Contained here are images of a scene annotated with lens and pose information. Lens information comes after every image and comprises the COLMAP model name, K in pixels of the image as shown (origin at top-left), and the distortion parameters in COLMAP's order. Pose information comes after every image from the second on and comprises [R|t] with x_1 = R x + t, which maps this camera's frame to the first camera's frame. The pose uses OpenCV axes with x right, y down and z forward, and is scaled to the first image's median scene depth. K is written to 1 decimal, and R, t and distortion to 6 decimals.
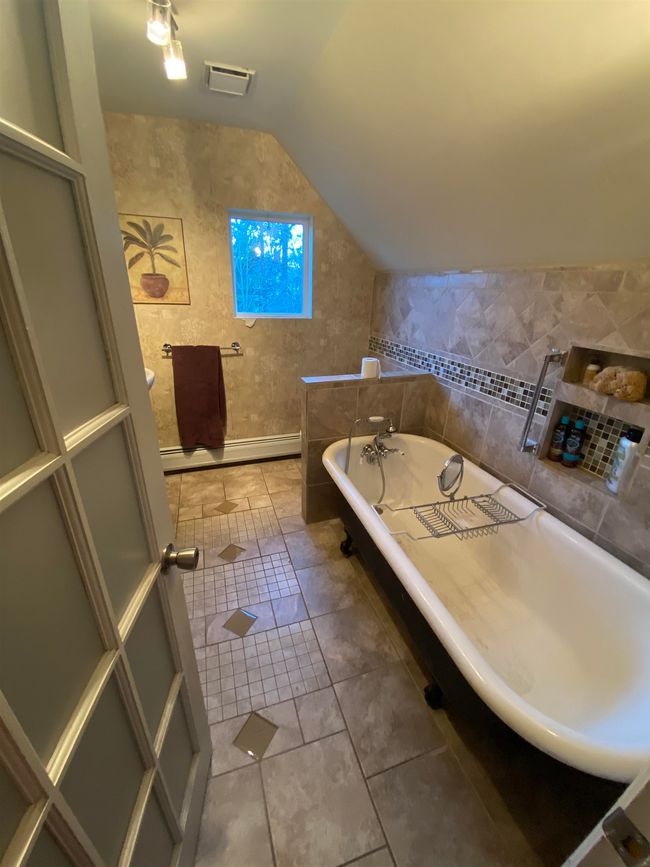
lens RADIAL K [[352.6, 0, 325.0], [0, 352.6, 433.5], [0, 0, 1]] dist [0.024731, -0.019201]
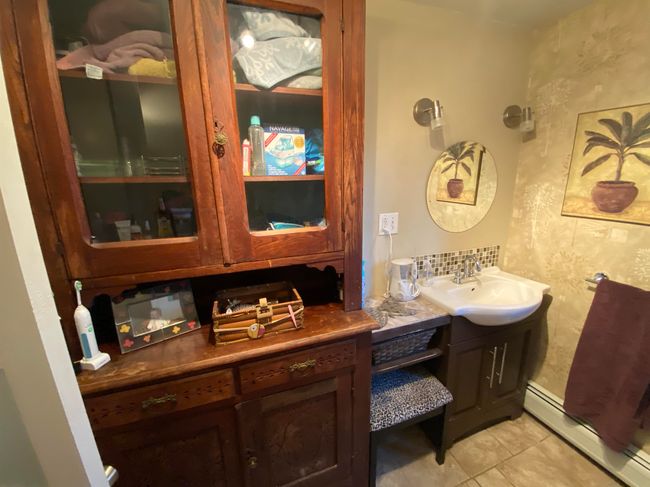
lens RADIAL K [[264.3, 0, 323.3], [0, 264.3, 245.8], [0, 0, 1]] dist [0.024731, -0.019201]
pose [[0.043540, 0.212300, -0.976234, 0.038798], [-0.385201, 0.905174, 0.179666, -0.203744], [0.921805, 0.368224, 0.121190, 0.446577]]
